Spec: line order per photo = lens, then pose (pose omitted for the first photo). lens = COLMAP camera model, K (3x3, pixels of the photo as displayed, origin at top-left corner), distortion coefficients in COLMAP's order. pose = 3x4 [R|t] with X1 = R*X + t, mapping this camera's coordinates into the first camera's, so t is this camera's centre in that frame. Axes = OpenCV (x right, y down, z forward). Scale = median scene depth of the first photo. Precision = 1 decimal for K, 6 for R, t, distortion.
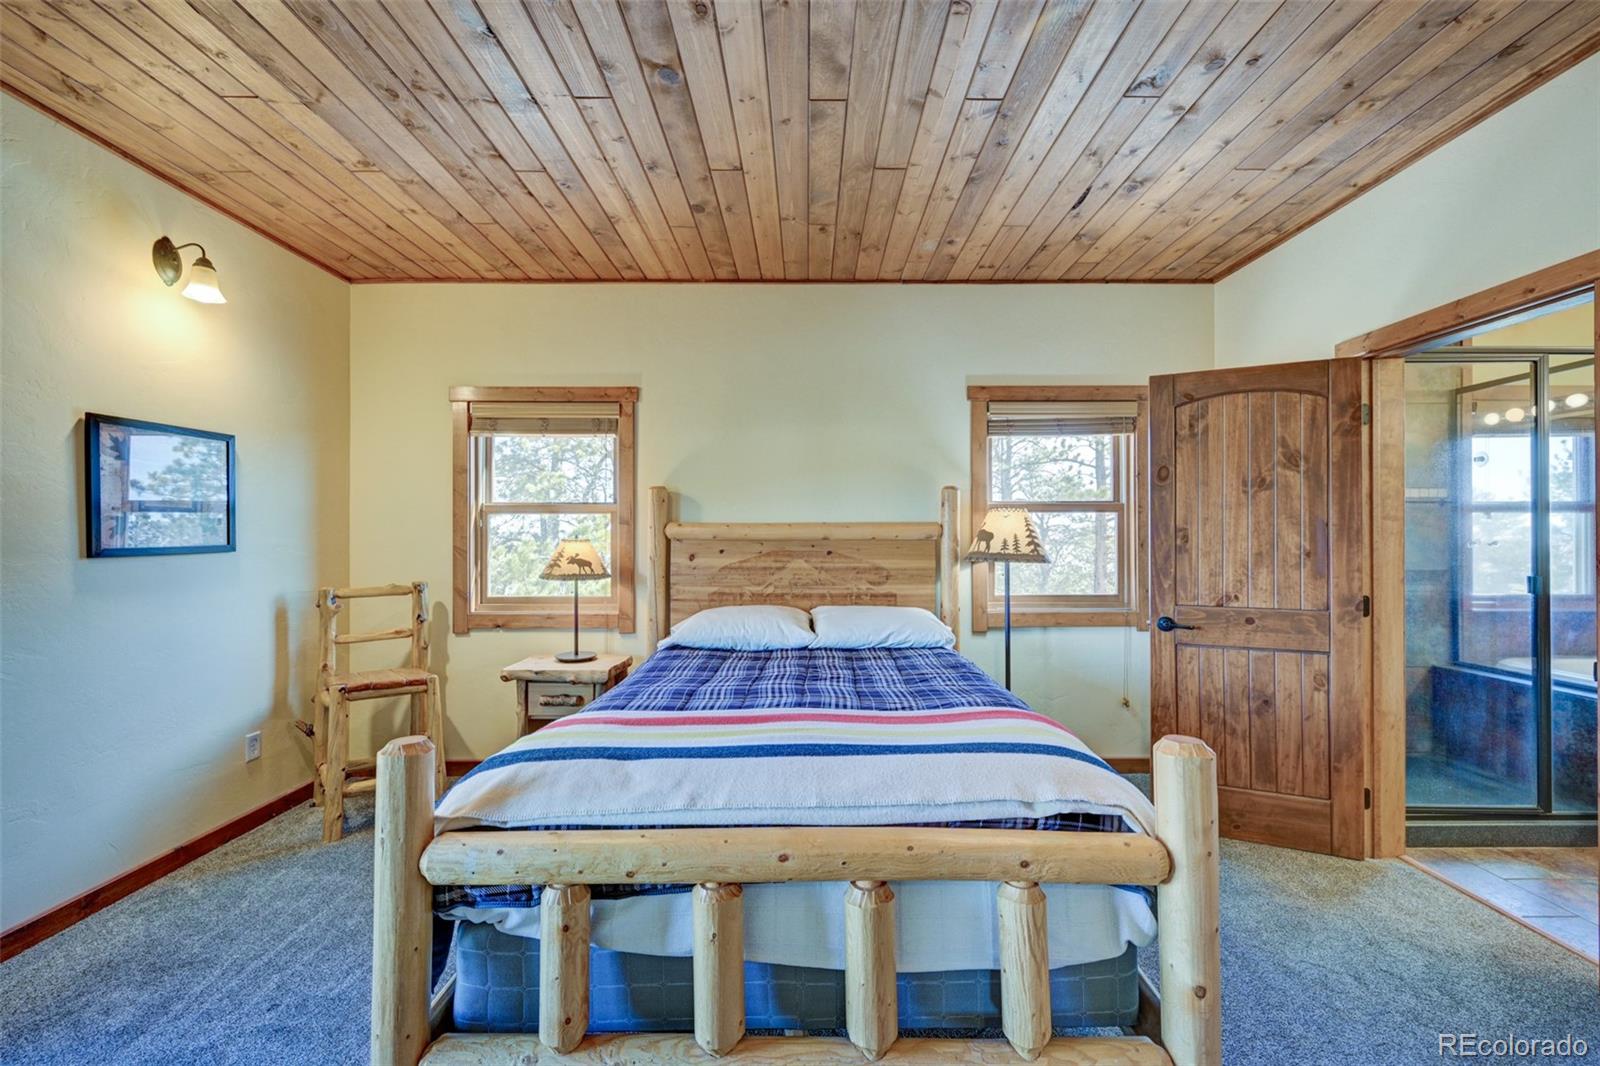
lens RADIAL K [[629.5, 0, 814.1], [0, 629.5, 535.1], [0, 0, 1]] dist [-0.003859, 0.000968]
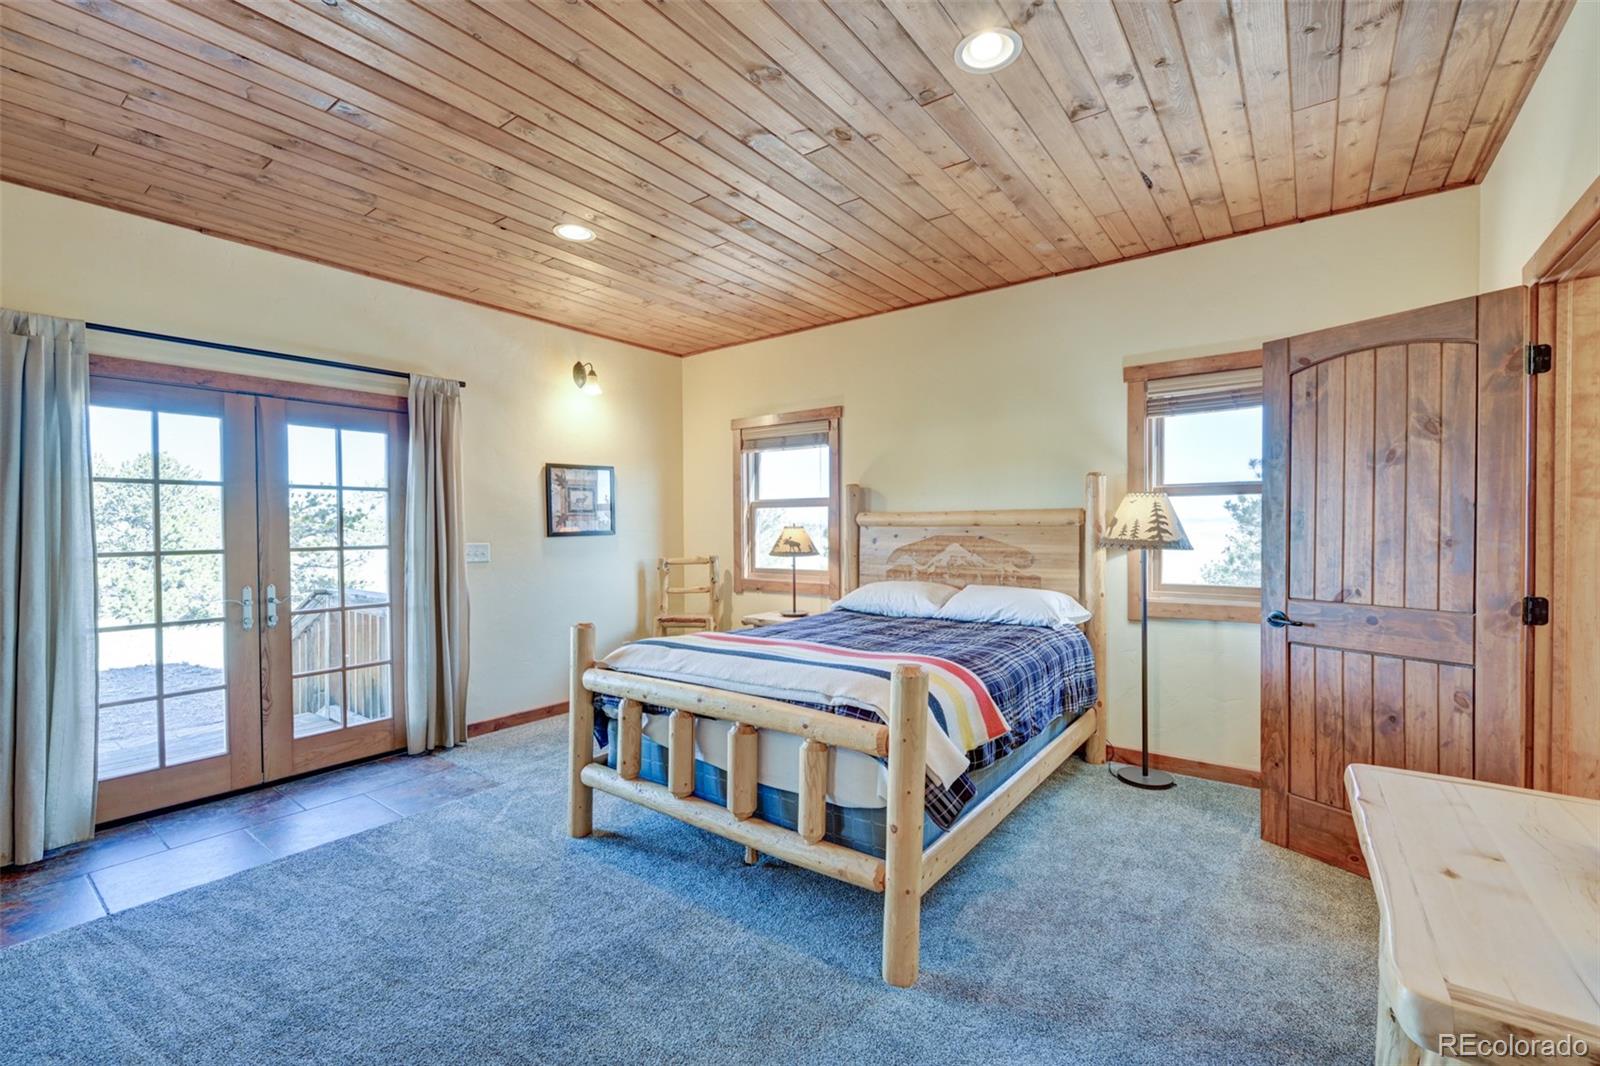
lens RADIAL K [[682.3, 0, 813.3], [0, 682.3, 534.1], [0, 0, 1]] dist [-0.001642, 0.000733]
pose [[0.804073, 0.003442, -0.594521, 0.571608], [0.008971, 0.999799, 0.017922, -0.002753], [0.594463, -0.019744, 0.803881, -0.164204]]
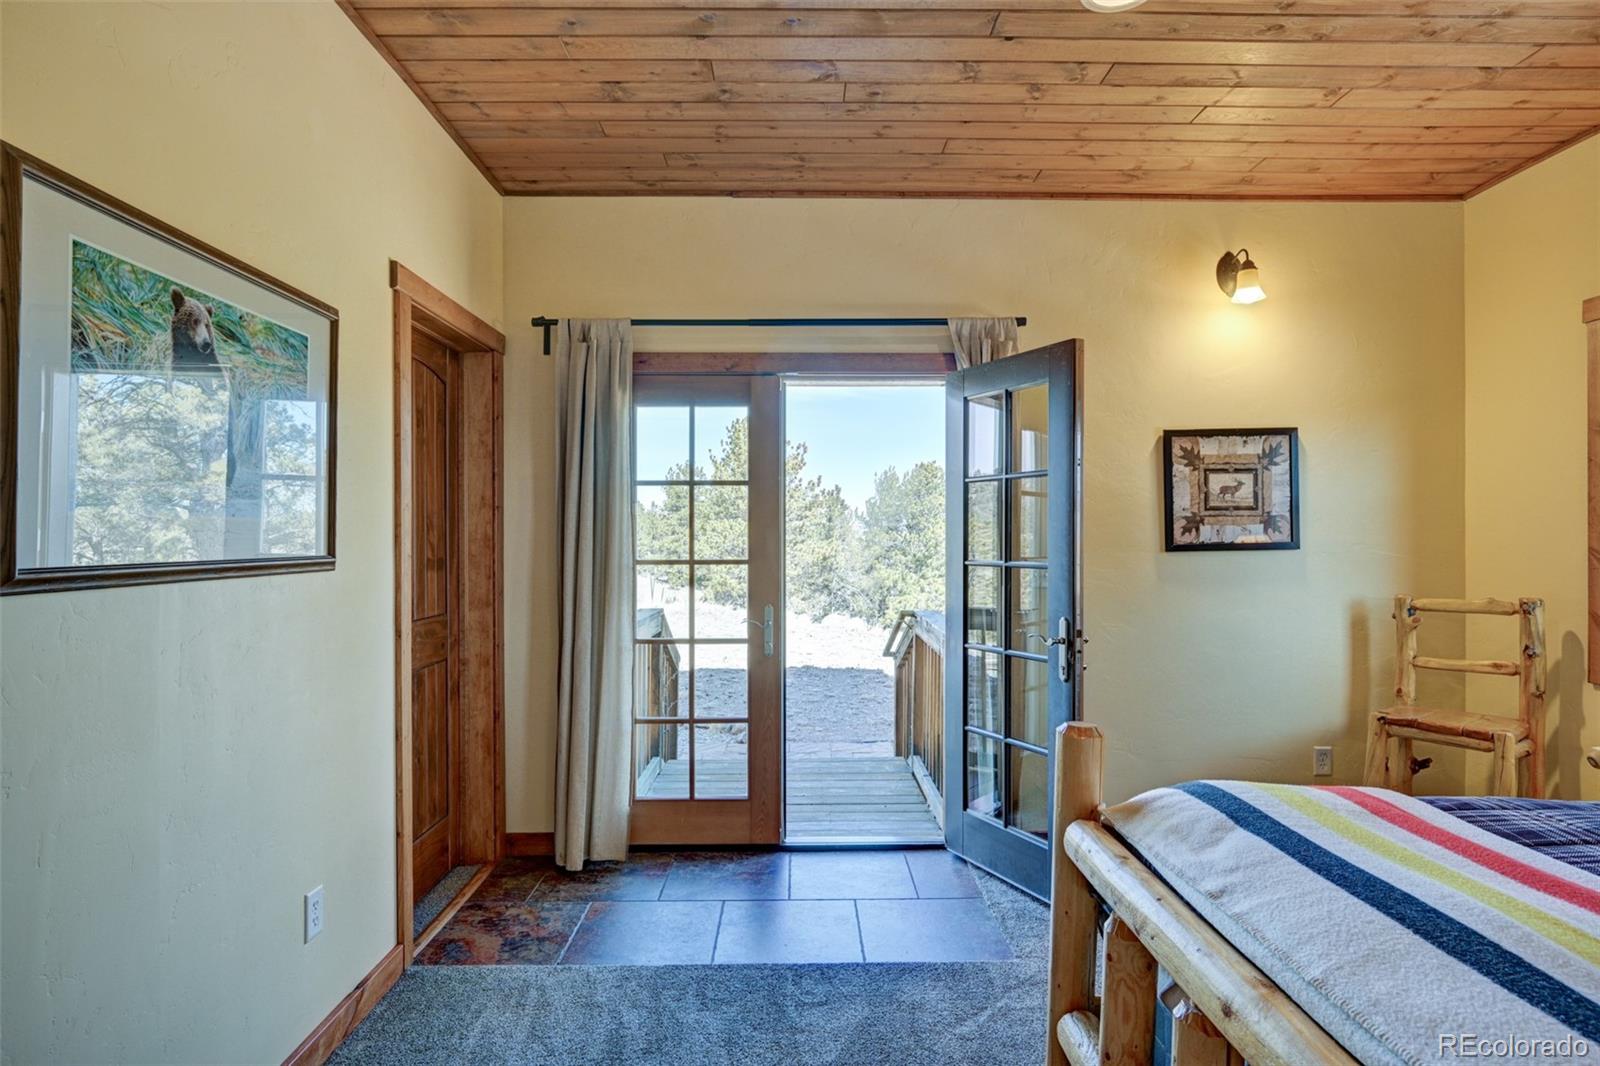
lens RADIAL K [[870.3, 0, 799.2], [0, 870.3, 533.1], [0, 0, 1]] dist [-0.002112, -0.001382]
pose [[0.003885, -0.001729, -0.999991, 0.358274], [0.006152, 0.999980, -0.001705, -0.000539], [0.999974, -0.006146, 0.003896, 0.216775]]
